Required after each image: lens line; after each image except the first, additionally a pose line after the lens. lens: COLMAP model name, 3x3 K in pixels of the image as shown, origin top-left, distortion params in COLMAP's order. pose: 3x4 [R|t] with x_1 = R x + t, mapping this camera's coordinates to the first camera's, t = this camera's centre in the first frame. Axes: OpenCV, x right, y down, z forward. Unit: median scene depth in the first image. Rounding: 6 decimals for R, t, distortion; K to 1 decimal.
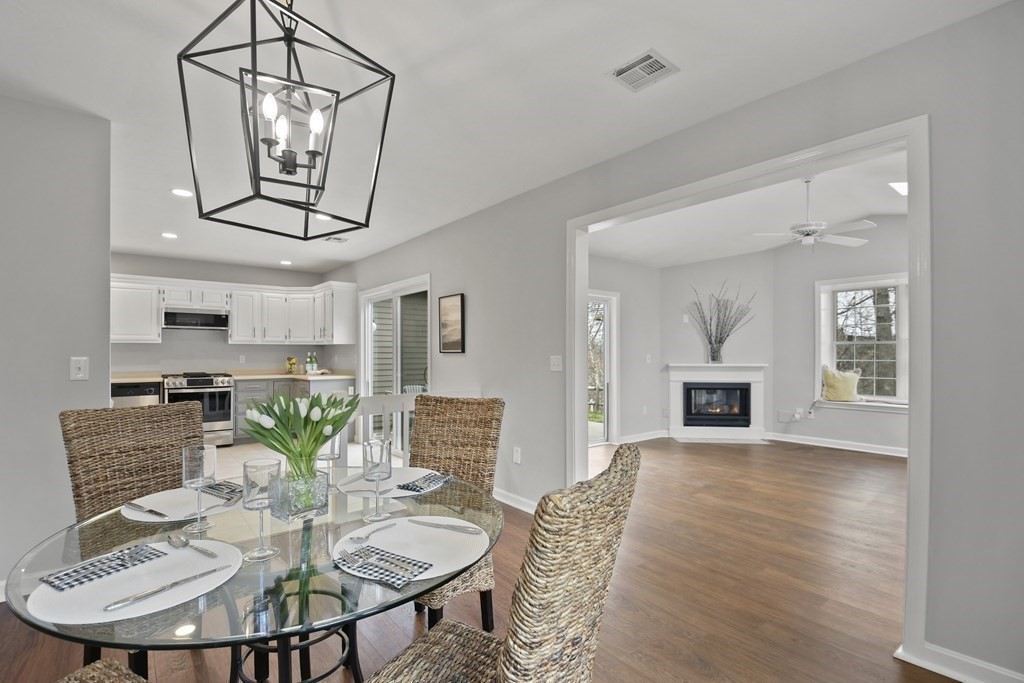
lens RADIAL K [[469.6, 0, 499.7], [0, 469.6, 352.0], [0, 0, 1]] dist [-0.000730, -0.008804]
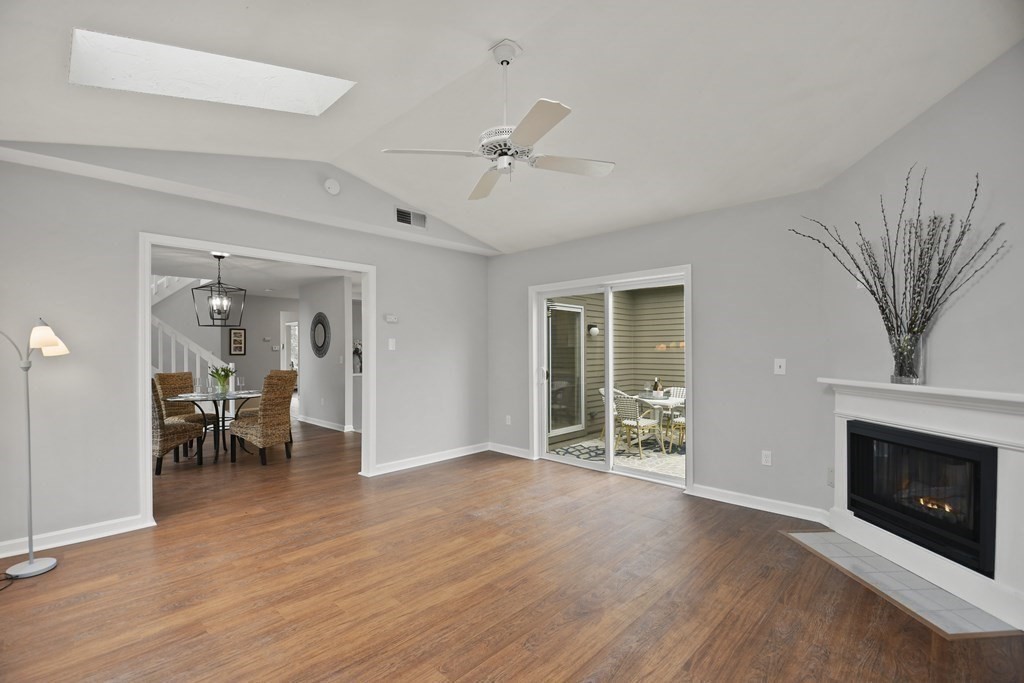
lens RADIAL K [[455.1, 0, 500.0], [0, 455.1, 349.1], [0, 0, 1]] dist [-0.000603, -0.006001]
pose [[0.127265, -0.005797, -0.991852, 0.853127], [0.007595, 0.999959, -0.004870, -0.005429], [0.991840, -0.006913, 0.127304, 0.646754]]
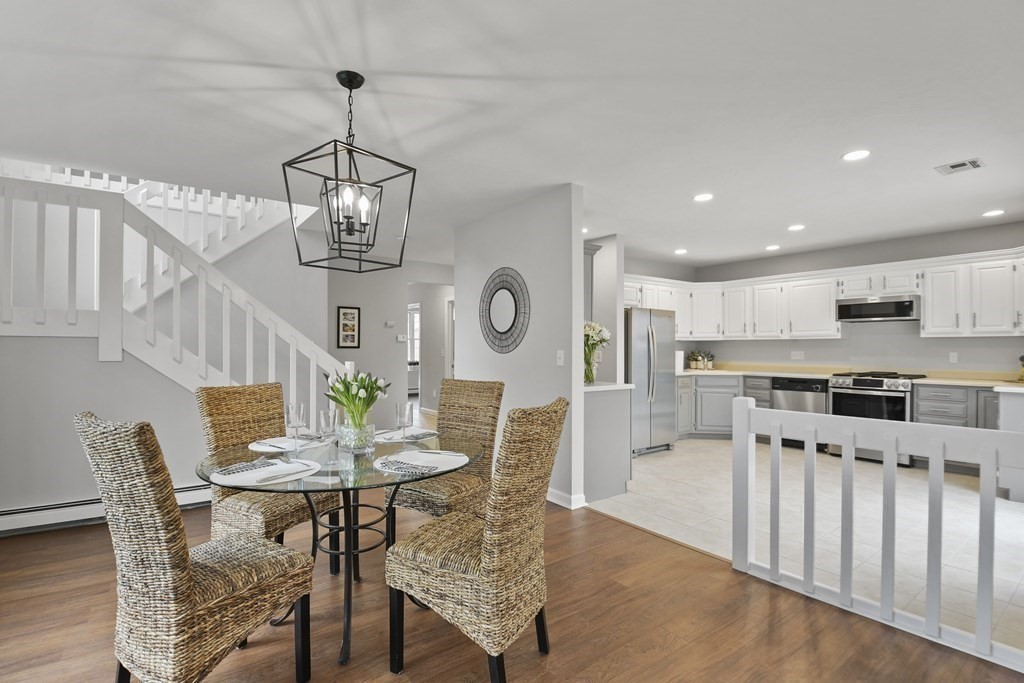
lens RADIAL K [[481.7, 0, 503.4], [0, 481.7, 346.1], [0, 0, 1]] dist [0.023618, -0.028396]
pose [[-0.039475, -0.005692, -0.999204, 0.255891], [0.000101, 0.999984, -0.005700, 0.001793], [0.999221, -0.000326, -0.039474, 0.344606]]
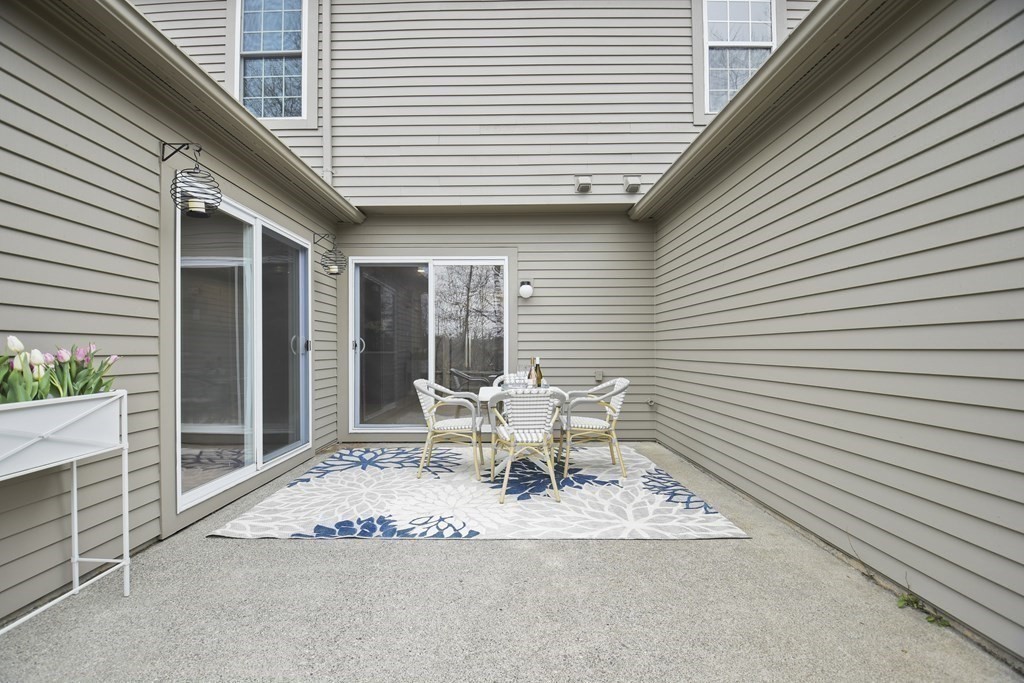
lens RADIAL K [[455.1, 0, 500.0], [0, 455.1, 349.1], [0, 0, 1]] dist [-0.000603, -0.006001]
pose [[-0.631878, 0.000707, -0.775068, 0.363704], [0.002825, 0.999995, -0.001391, 0.047445], [0.775063, -0.003068, -0.631877, 1.507494]]
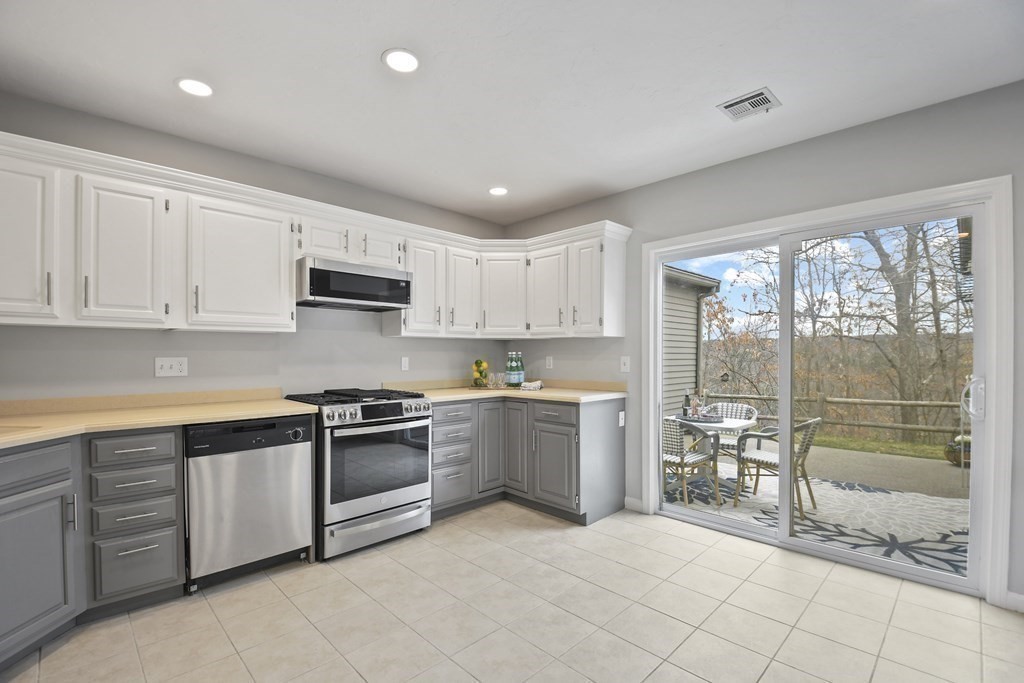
lens RADIAL K [[455.0, 0, 503.3], [0, 455.0, 357.4], [0, 0, 1]] dist [0.000415, -0.016458]
pose [[0.994536, -0.000562, 0.104396, -0.524707], [-0.000510, 0.999947, 0.010243, 0.002147], [-0.104396, -0.010241, 0.994483, 0.472408]]
